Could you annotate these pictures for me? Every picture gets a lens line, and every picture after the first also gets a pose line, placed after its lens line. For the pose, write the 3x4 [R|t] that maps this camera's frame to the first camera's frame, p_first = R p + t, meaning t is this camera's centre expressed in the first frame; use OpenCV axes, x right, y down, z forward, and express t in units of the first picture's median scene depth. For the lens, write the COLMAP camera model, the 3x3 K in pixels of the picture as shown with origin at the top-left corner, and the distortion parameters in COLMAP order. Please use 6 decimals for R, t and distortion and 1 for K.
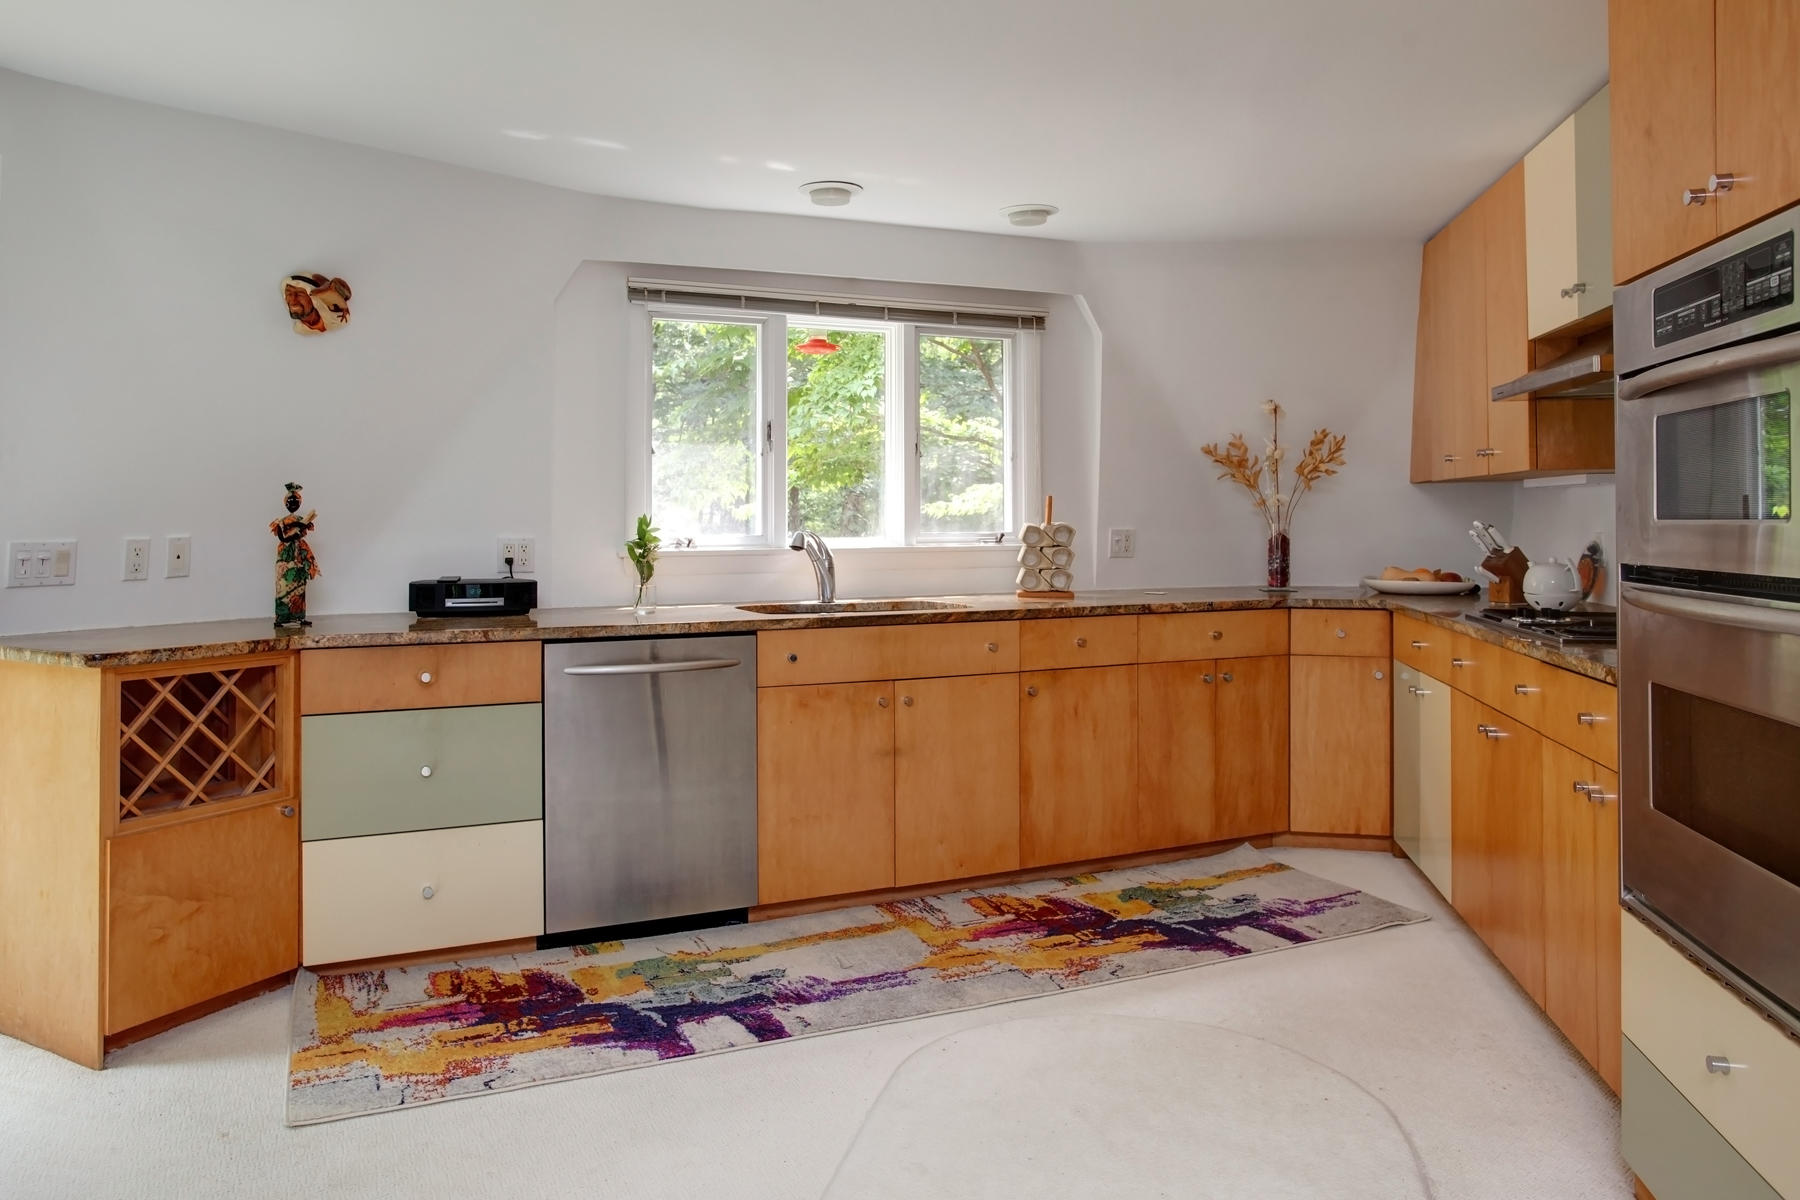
lens RADIAL K [[1231.3, 0, 807.6], [0, 1231.3, 508.4], [0, 0, 1]] dist [-0.055151, 0.013876]
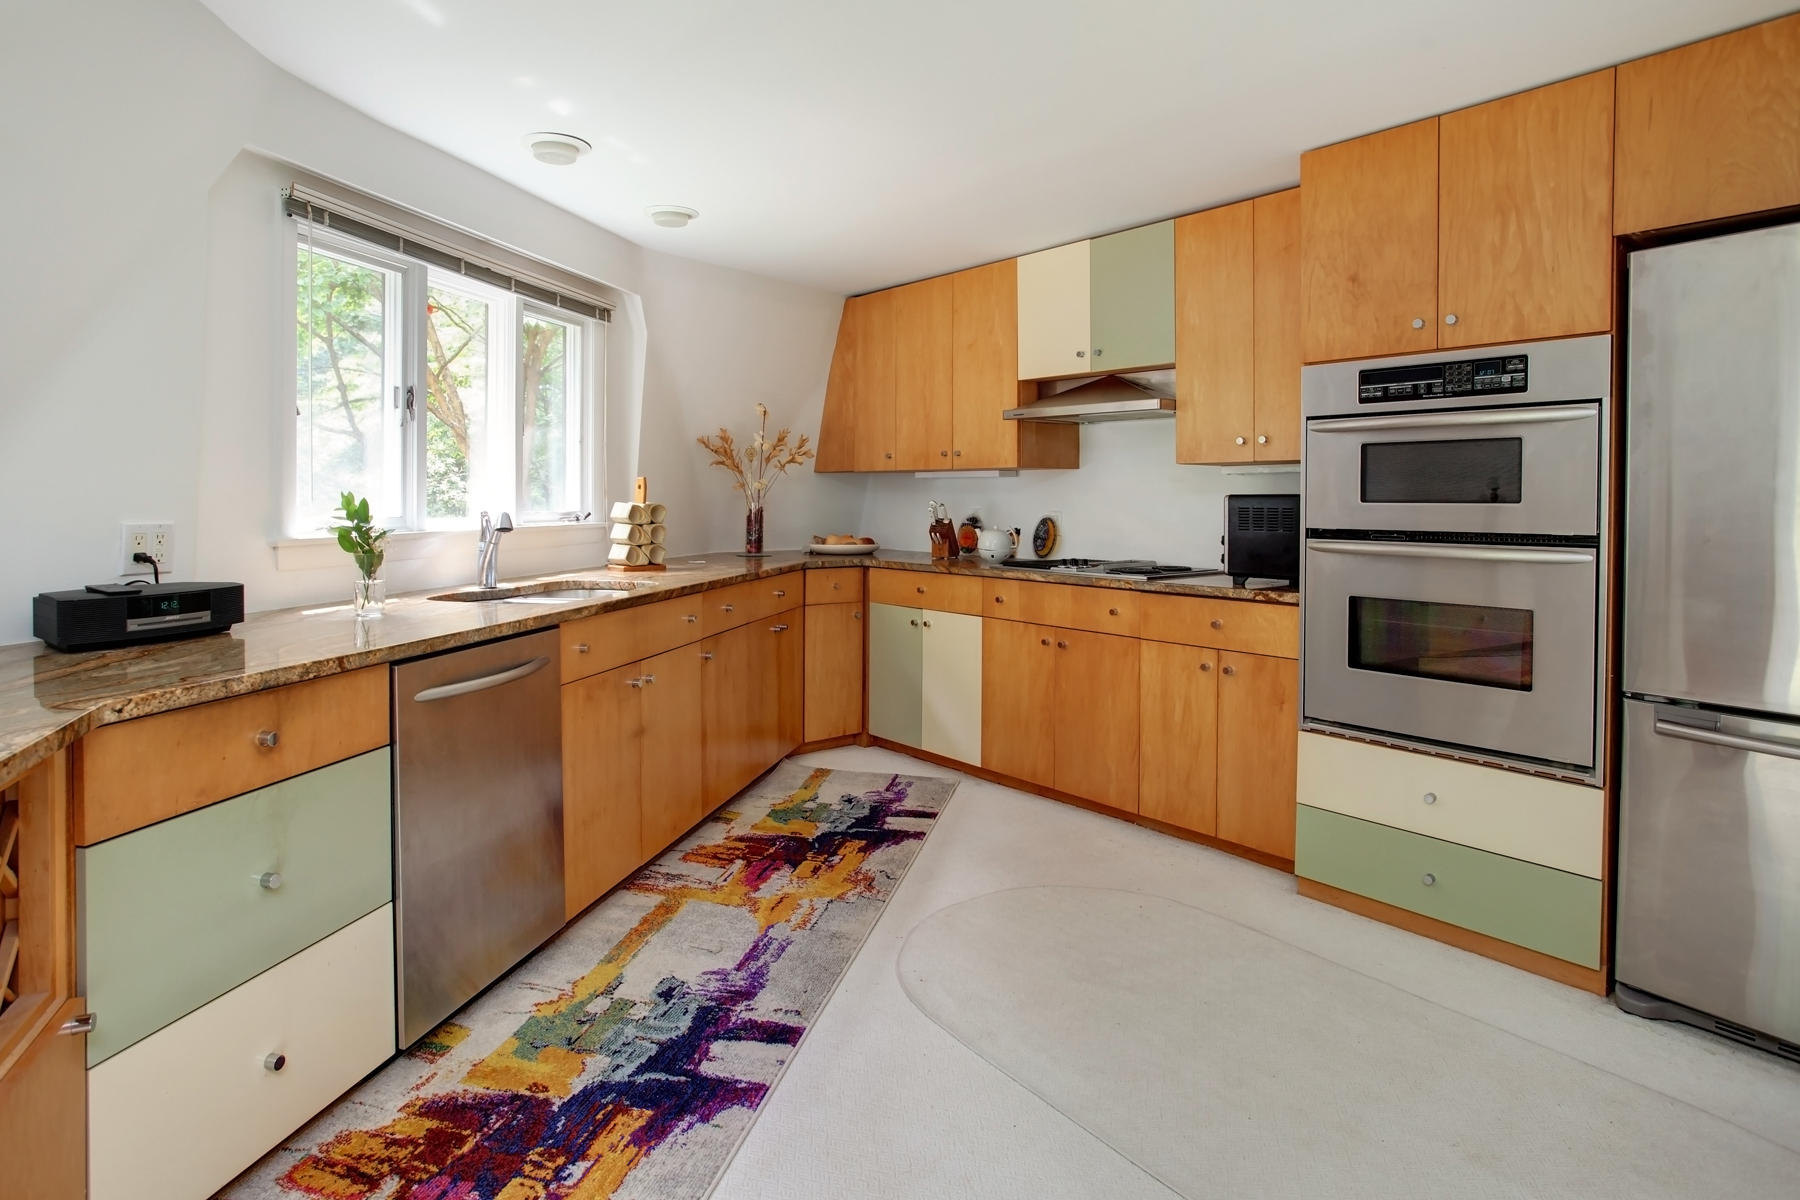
lens RADIAL K [[998.0, 0, 853.1], [0, 998.0, 512.9], [0, 0, 1]] dist [-0.035071, 0.009131]
pose [[0.608576, -0.007878, 0.793456, -0.473257], [-0.011602, 0.999755, 0.018825, 0.003092], [-0.793411, -0.020662, 0.608336, 0.380023]]
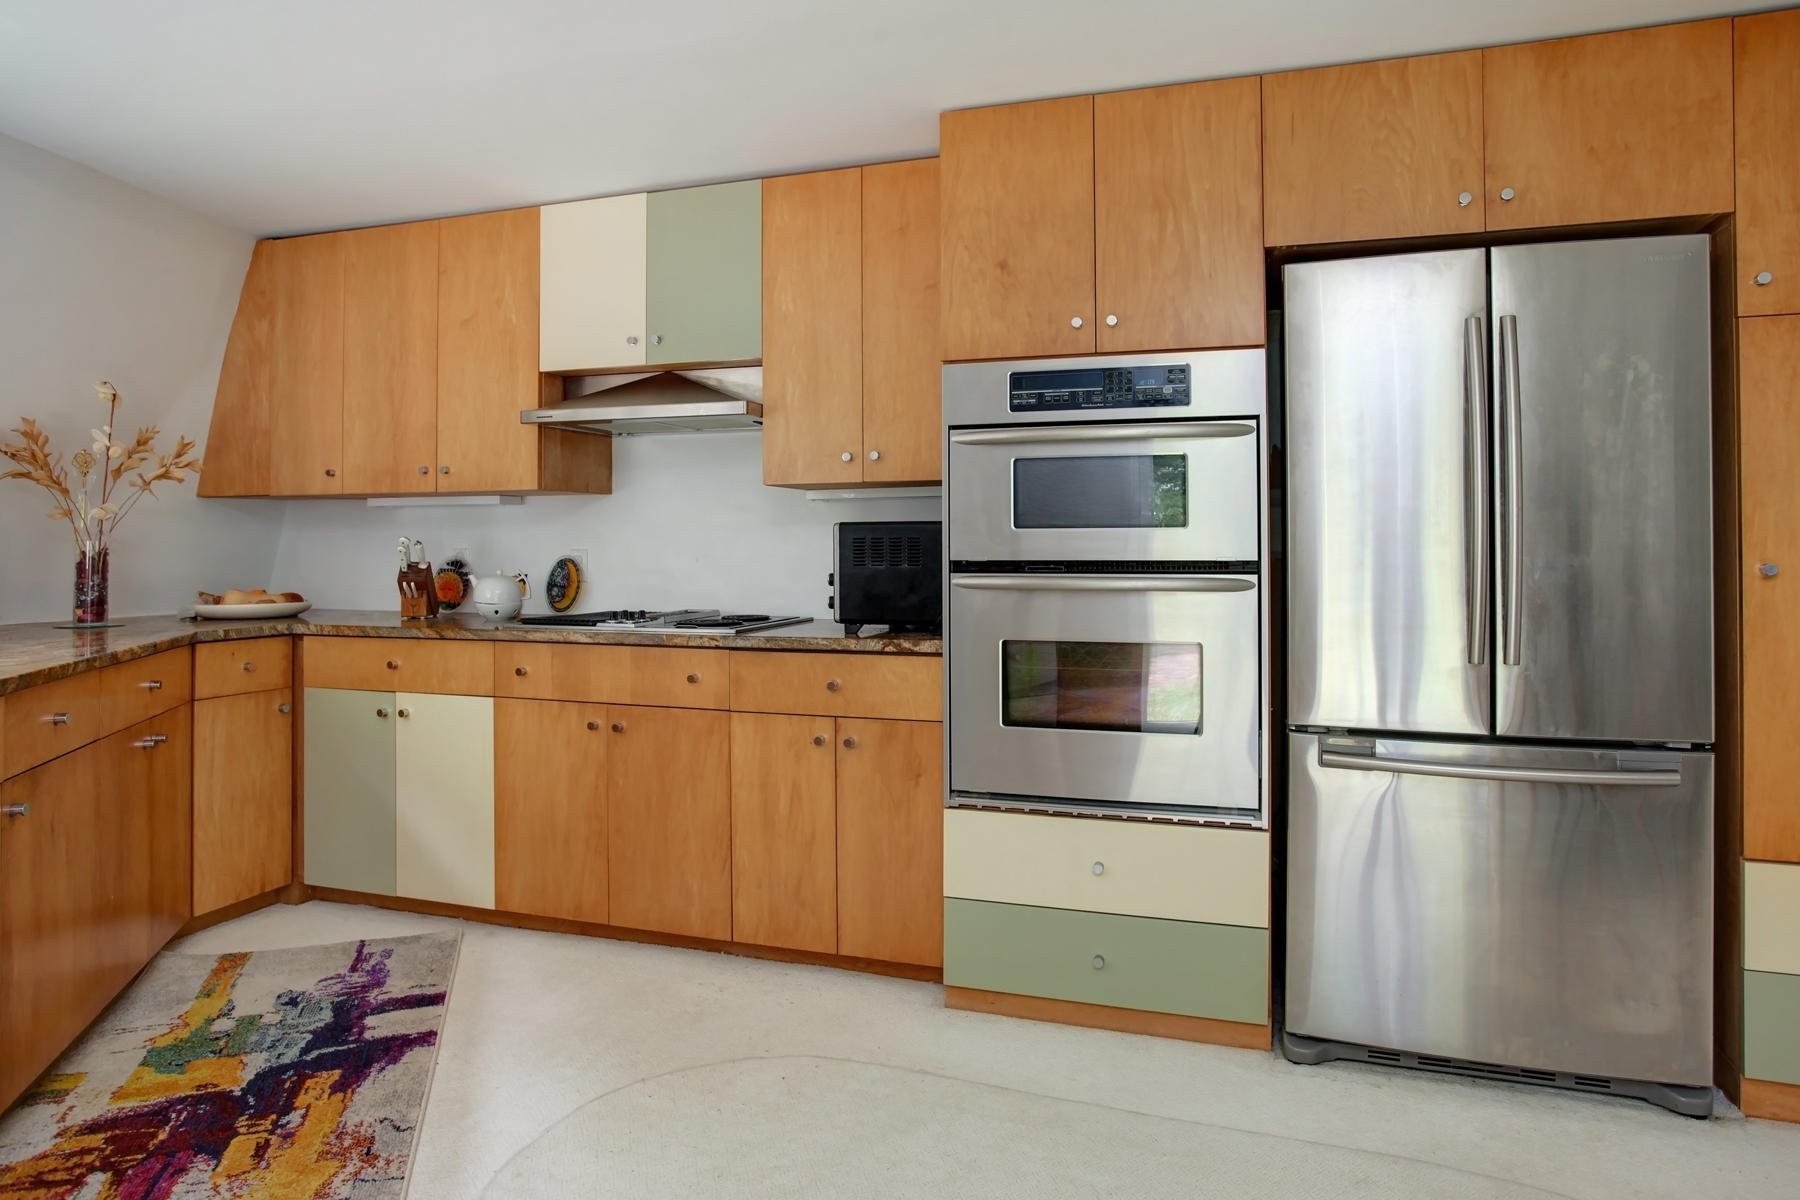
lens RADIAL K [[1078.4, 0, 915.2], [0, 1078.4, 532.4], [0, 0, 1]] dist [-0.065793, 0.032608]
pose [[0.052441, 0.017130, 0.998477, -0.333070], [-0.006069, 0.999840, -0.016835, 0.019562], [-0.998606, -0.005177, 0.052537, 0.563181]]
